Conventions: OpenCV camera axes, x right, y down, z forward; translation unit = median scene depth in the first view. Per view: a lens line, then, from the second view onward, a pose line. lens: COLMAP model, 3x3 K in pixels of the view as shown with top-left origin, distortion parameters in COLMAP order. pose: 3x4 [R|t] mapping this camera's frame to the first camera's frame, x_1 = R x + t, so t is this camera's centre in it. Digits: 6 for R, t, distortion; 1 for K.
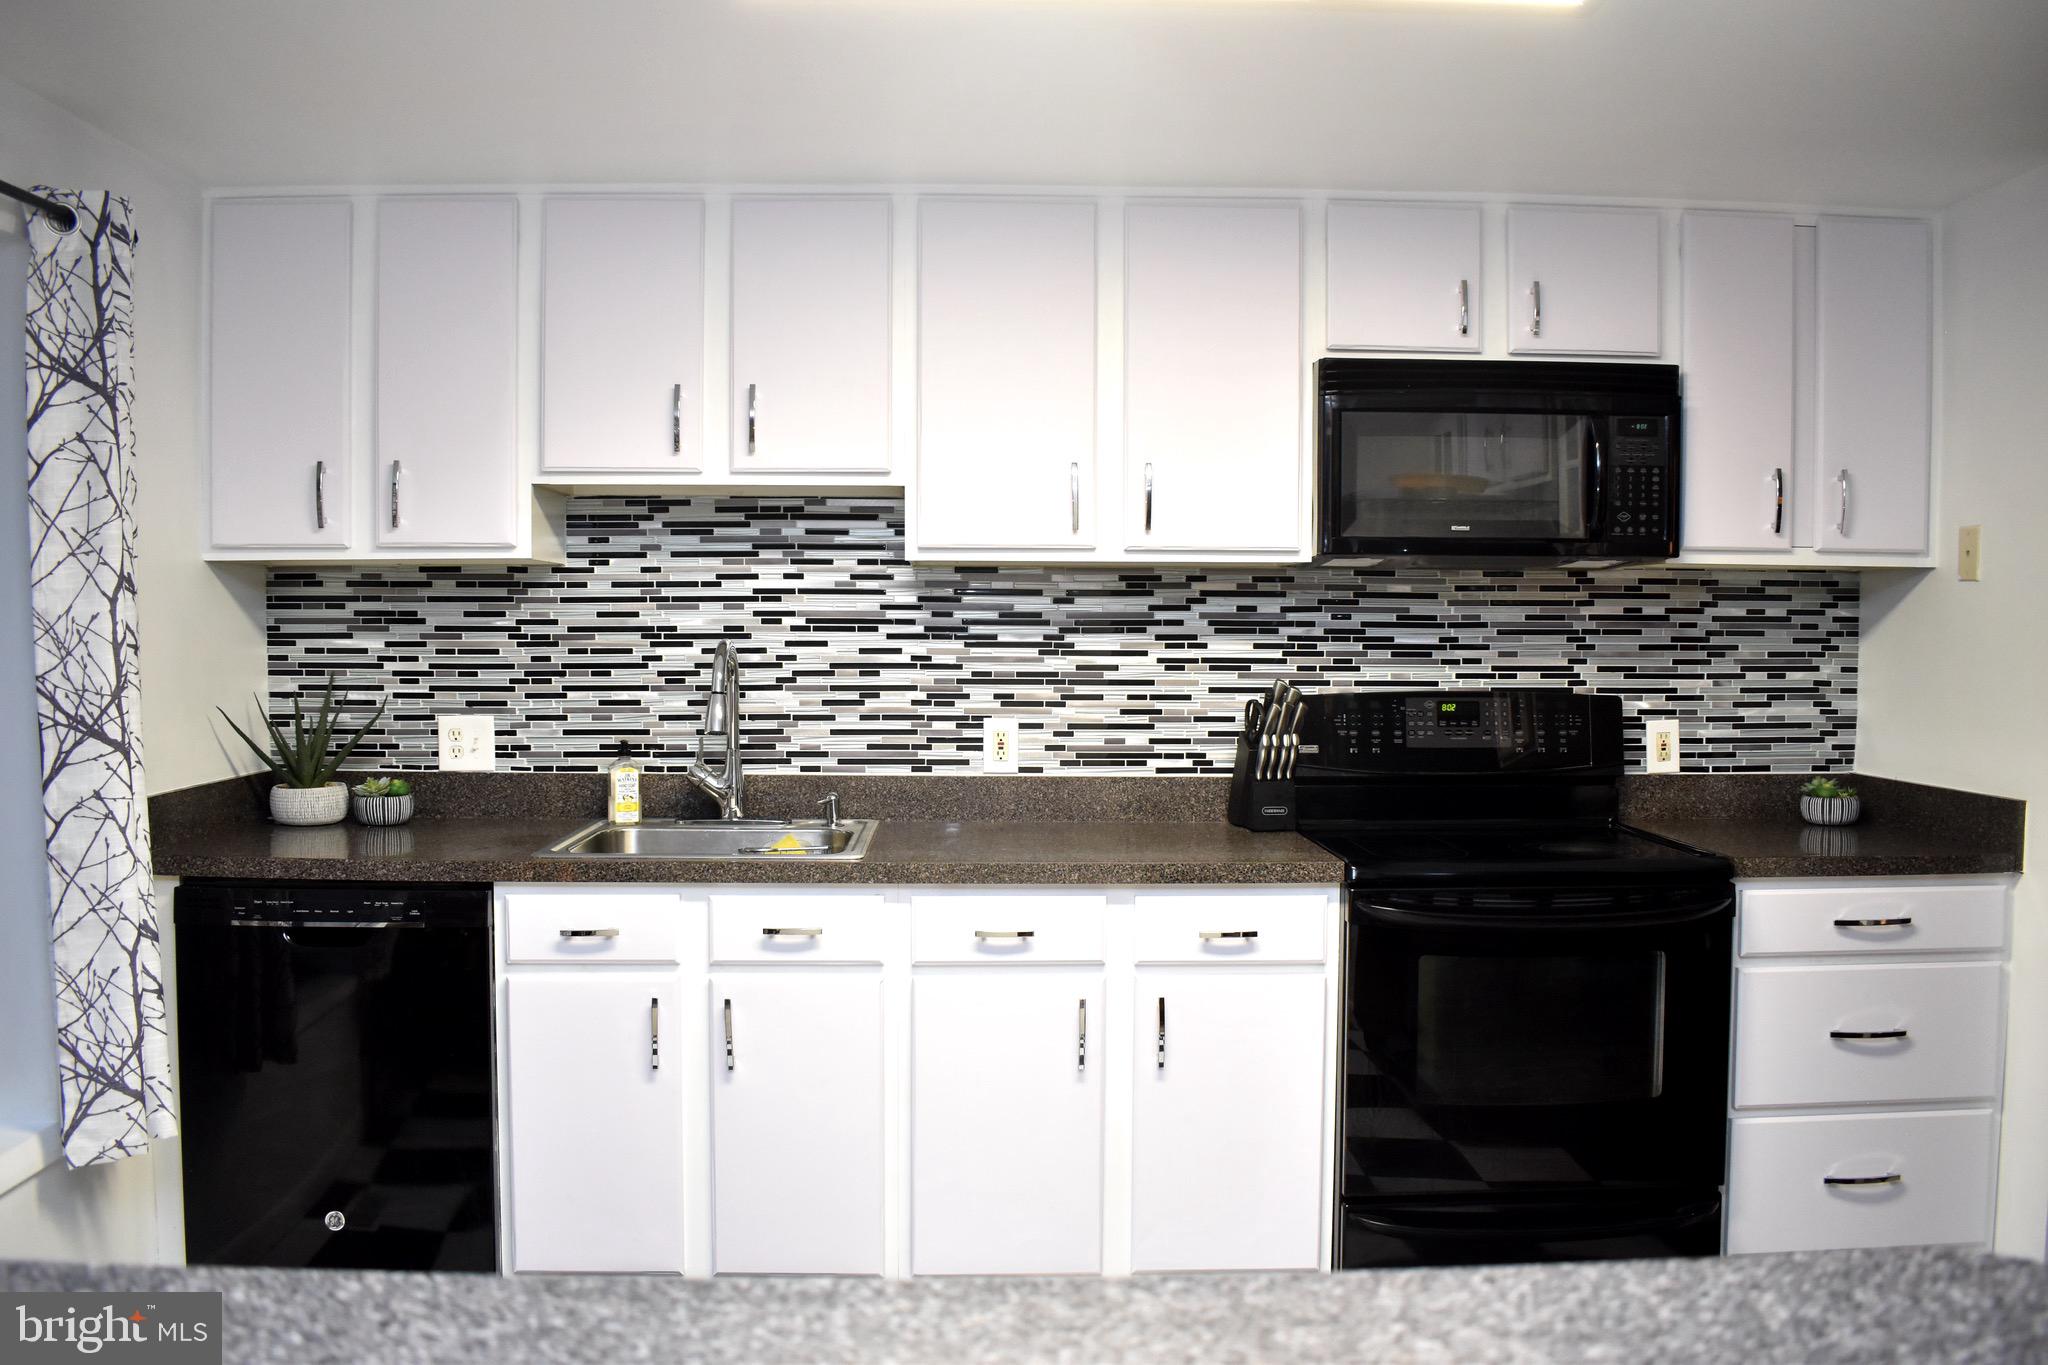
lens RADIAL K [[1598.9, 0, 1022.6], [0, 1598.9, 685.1], [0, 0, 1]] dist [-0.100183, 0.020989]
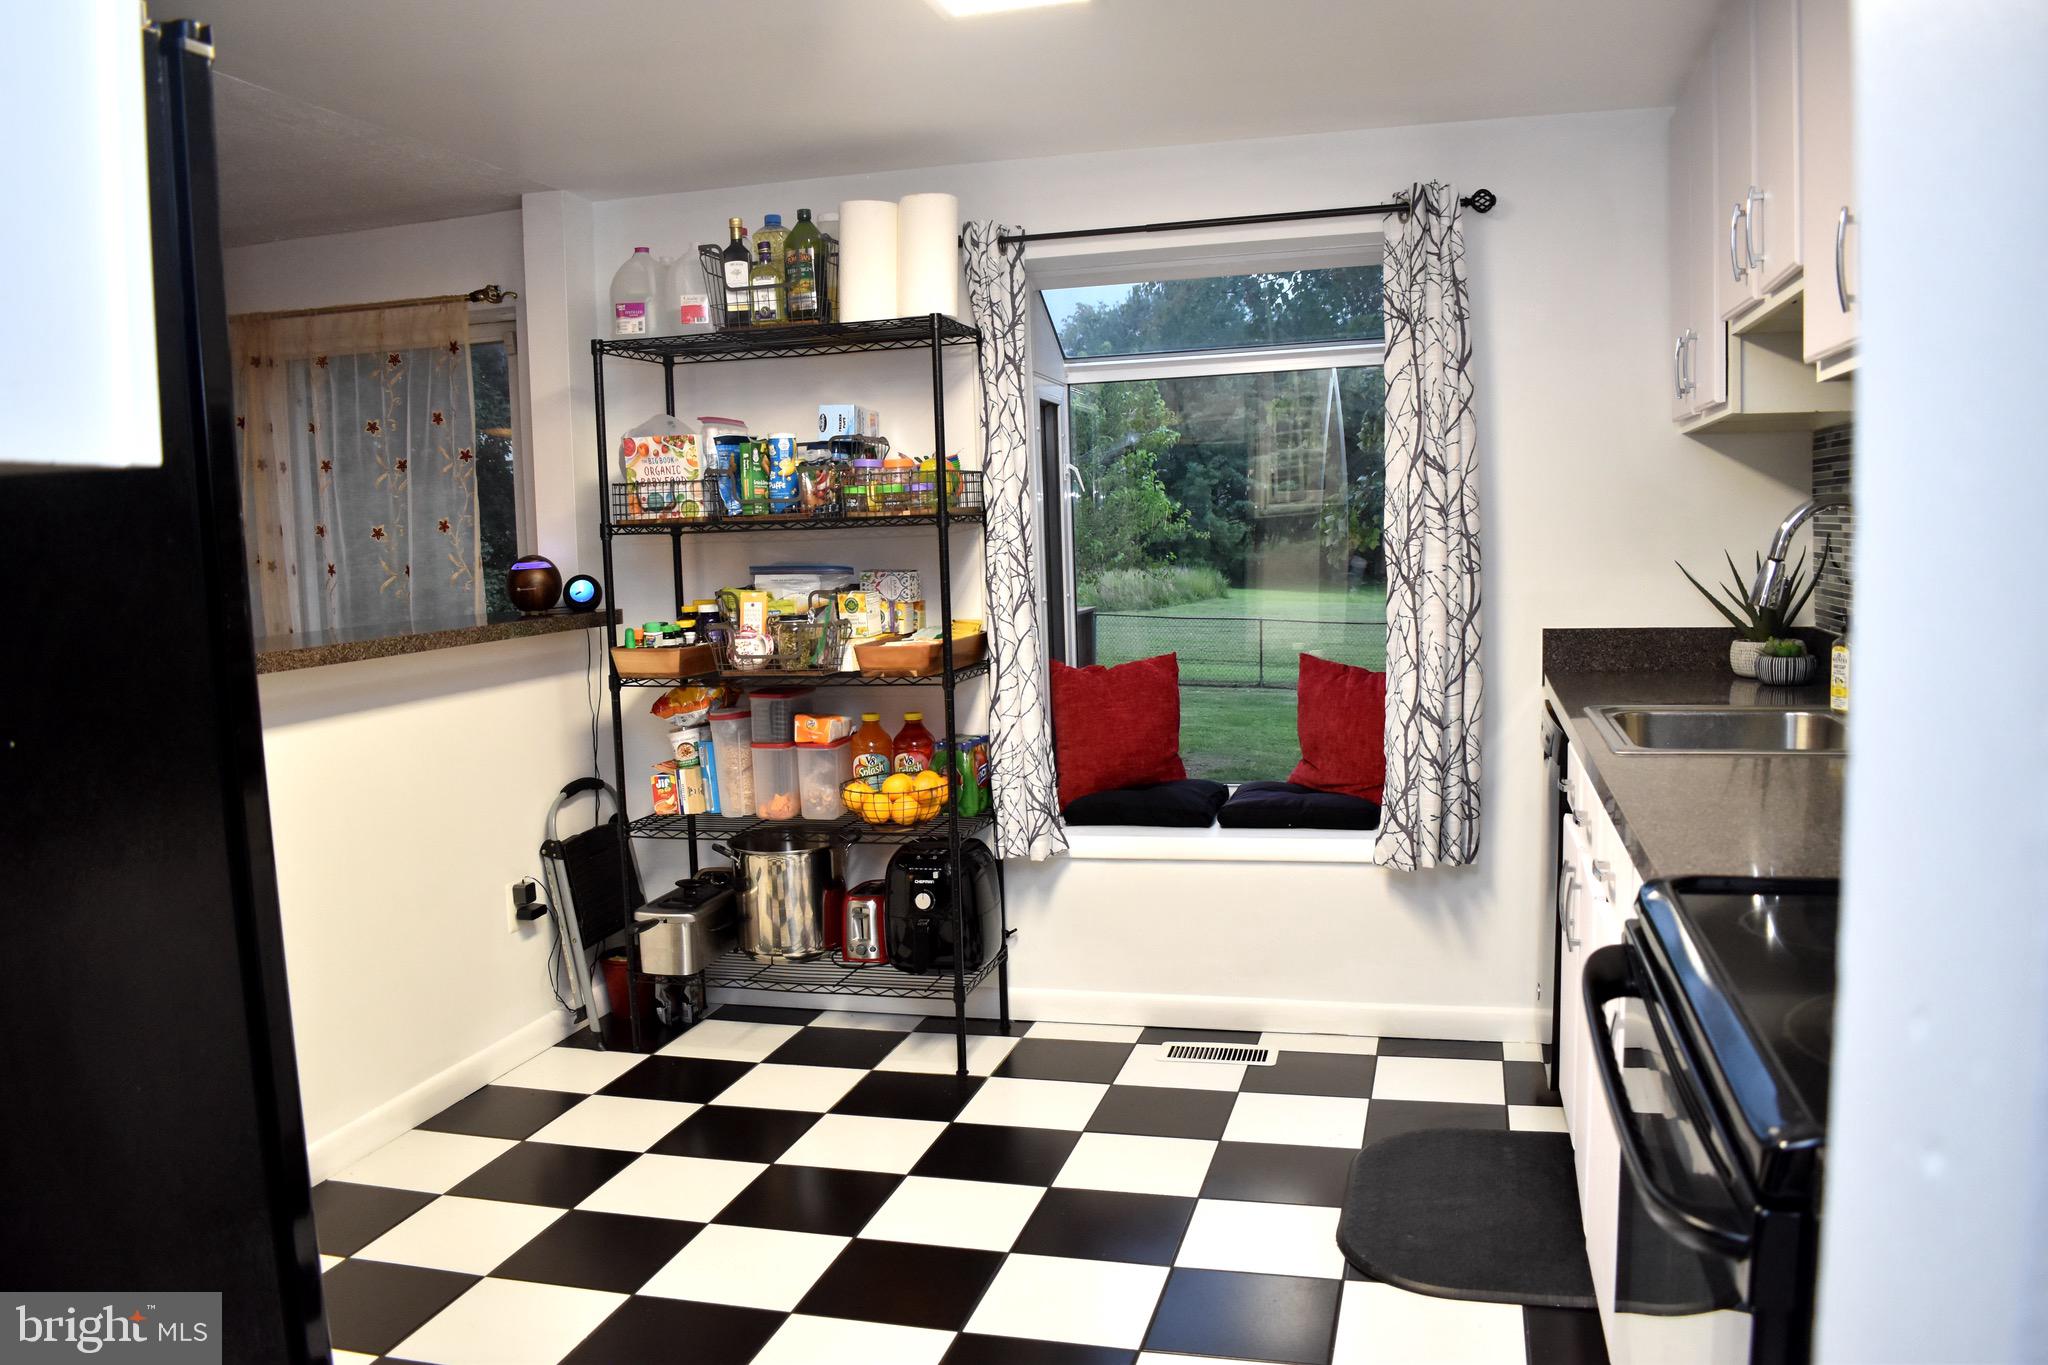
lens RADIAL K [[1598.9, 0, 1015.4], [0, 1598.9, 686.9], [0, 0, 1]] dist [-0.100183, 0.020989]
pose [[-0.300786, 0.096550, -0.948792, 0.666473], [-0.012551, 0.994375, 0.105168, -0.008776], [0.953609, 0.043541, -0.297882, 0.799760]]
